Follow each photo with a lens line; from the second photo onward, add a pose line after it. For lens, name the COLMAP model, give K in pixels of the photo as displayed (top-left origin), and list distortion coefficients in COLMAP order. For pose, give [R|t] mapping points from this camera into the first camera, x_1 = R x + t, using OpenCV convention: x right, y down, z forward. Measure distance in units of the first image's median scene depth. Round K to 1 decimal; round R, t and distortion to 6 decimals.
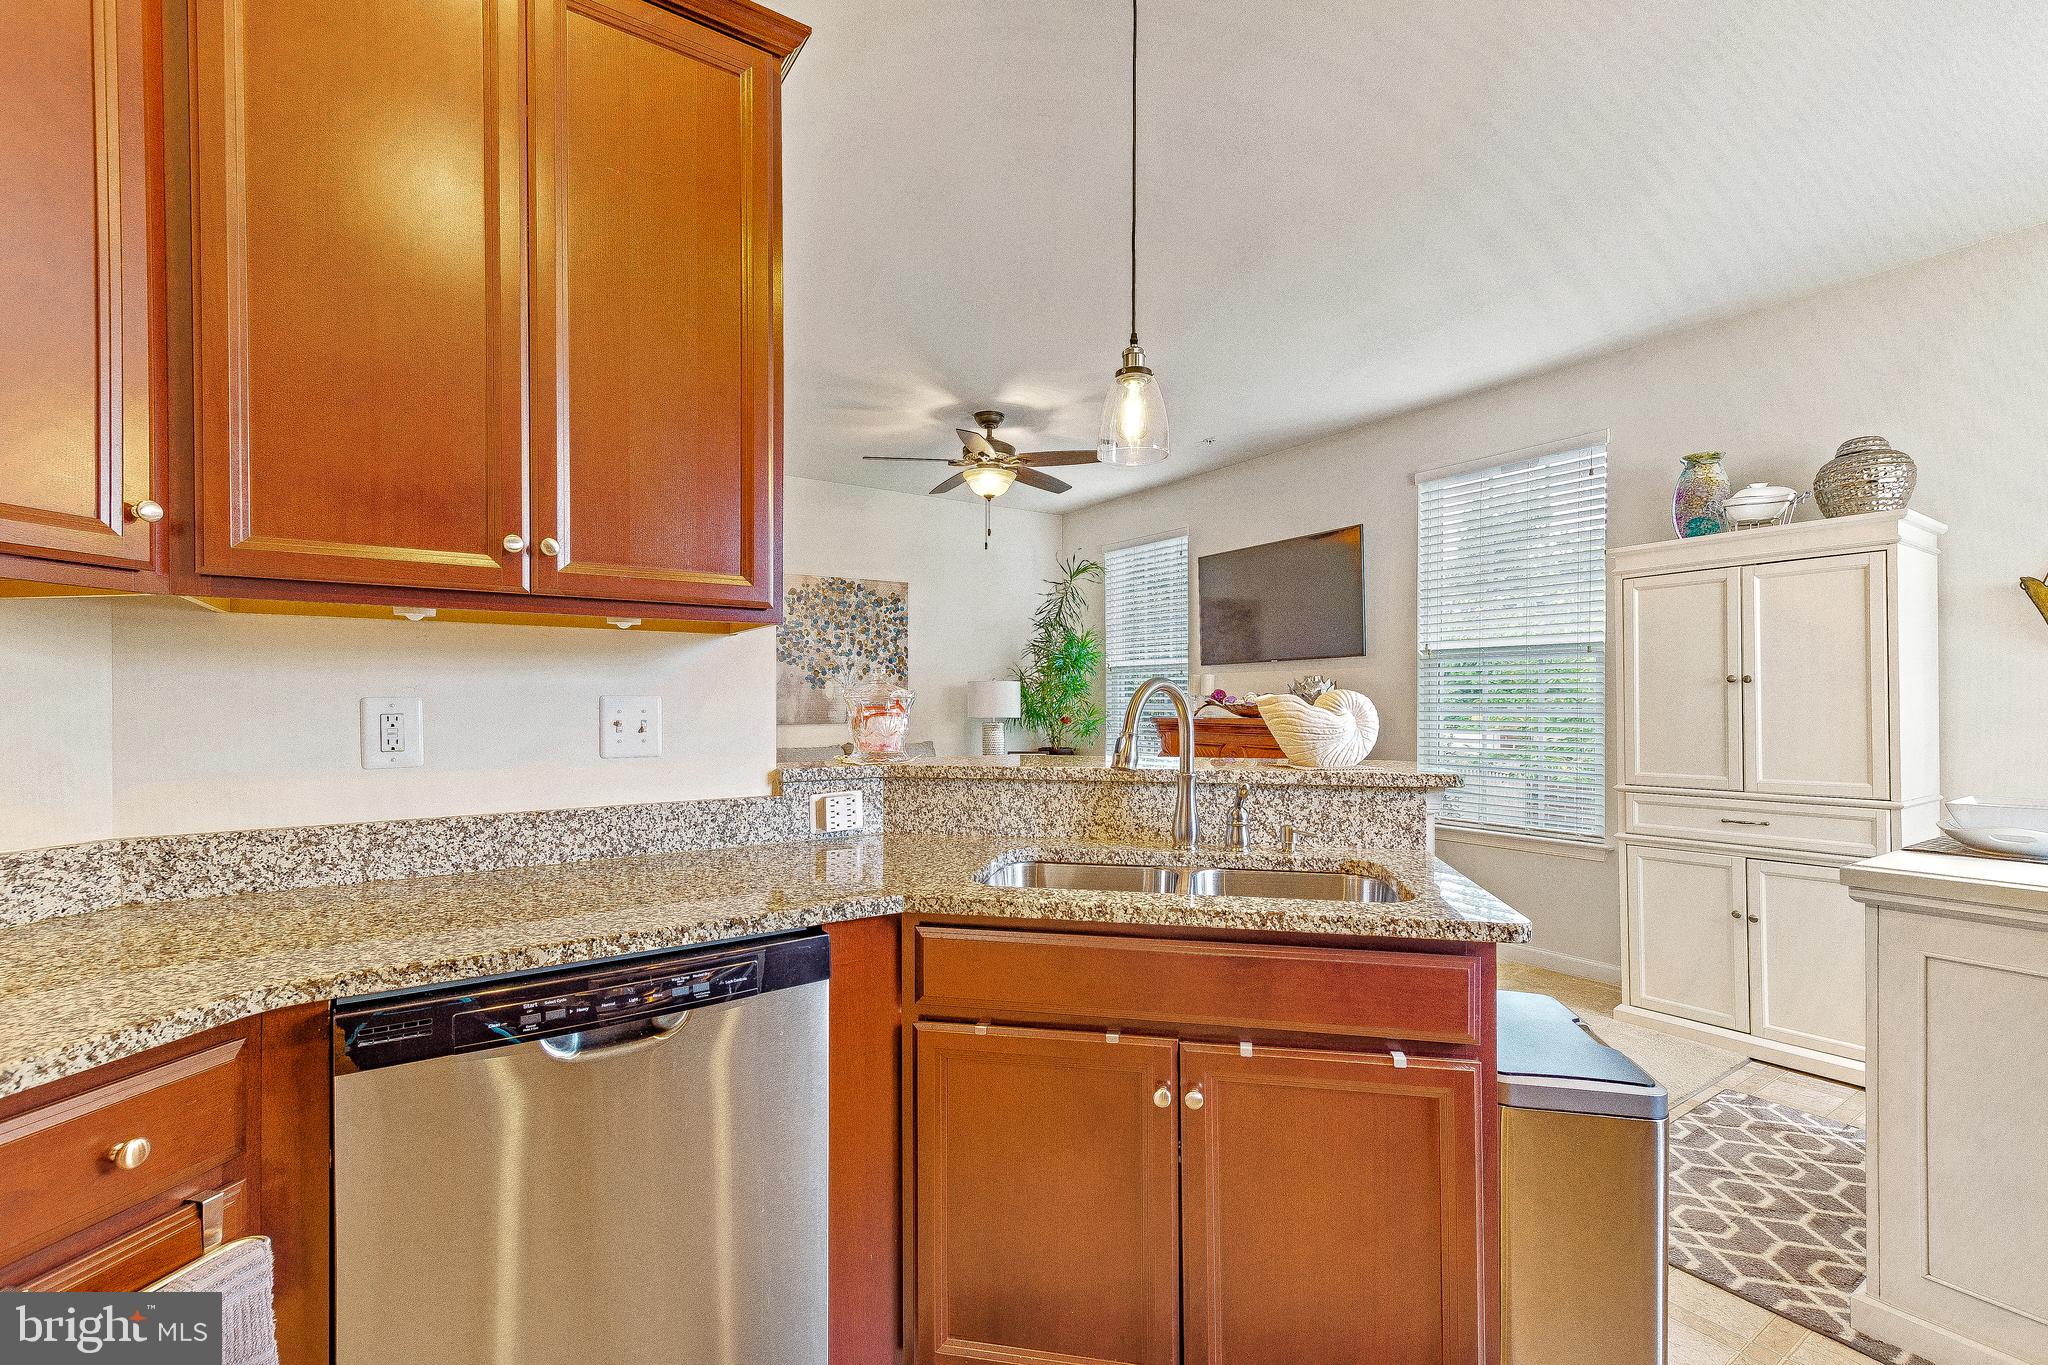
lens RADIAL K [[889.2, 0, 1030.3], [0, 889.2, 703.6], [0, 0, 1]] dist [0.019187, -0.003592]
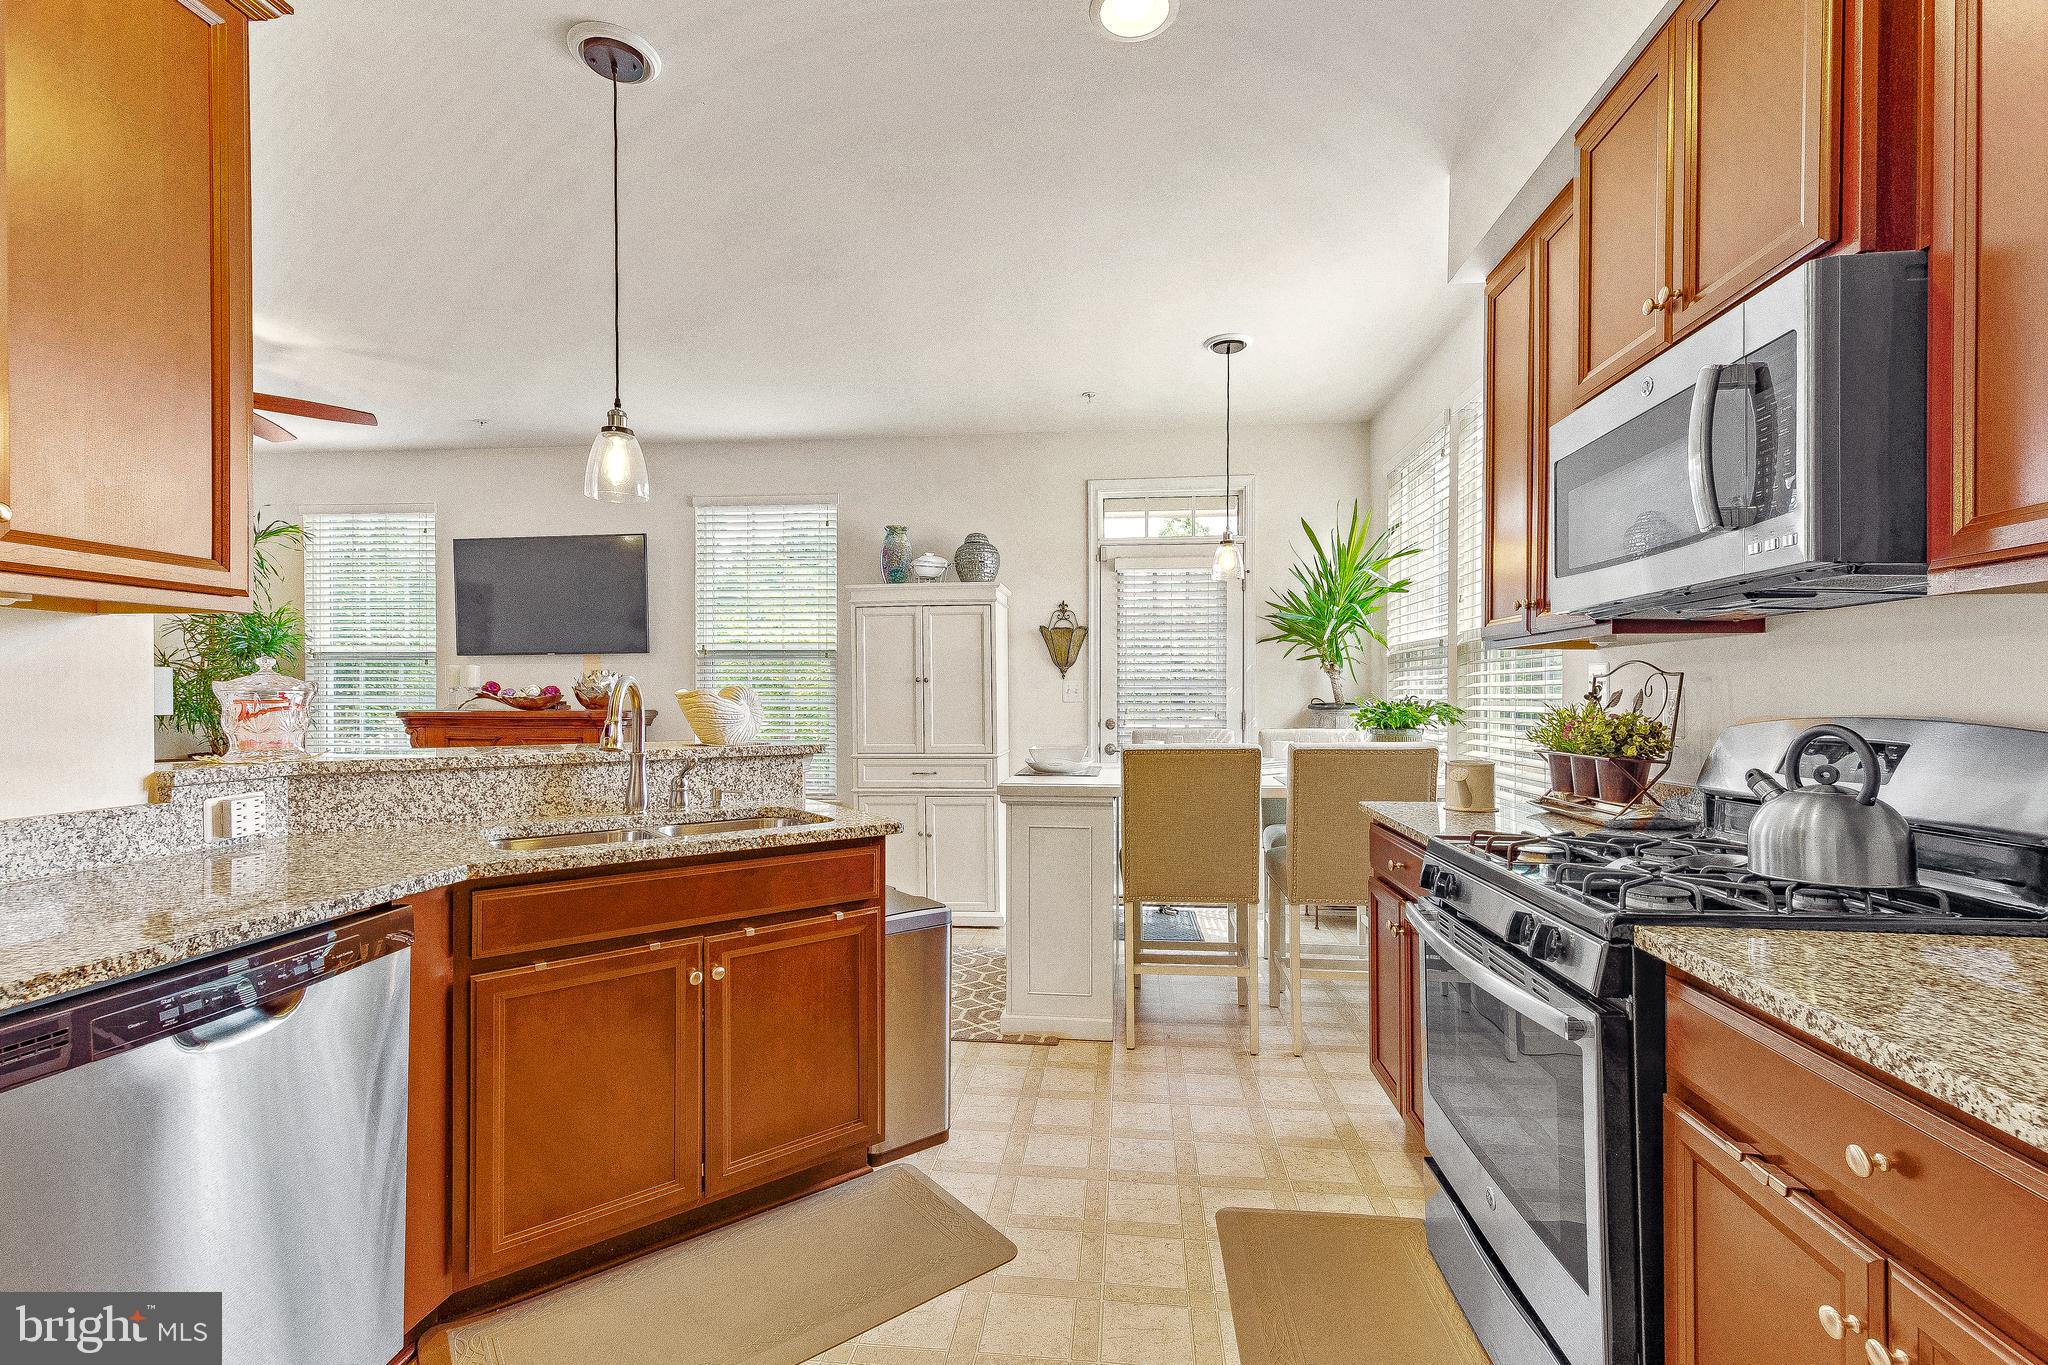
lens RADIAL K [[889.2, 0, 1023.2], [0, 889.2, 689.8], [0, 0, 1]] dist [0.019187, -0.003592]
pose [[0.660726, 0.004521, 0.750614, -0.392515], [0.000600, 0.999978, -0.006551, -0.000865], [-0.750627, 0.004778, 0.660709, -0.217788]]
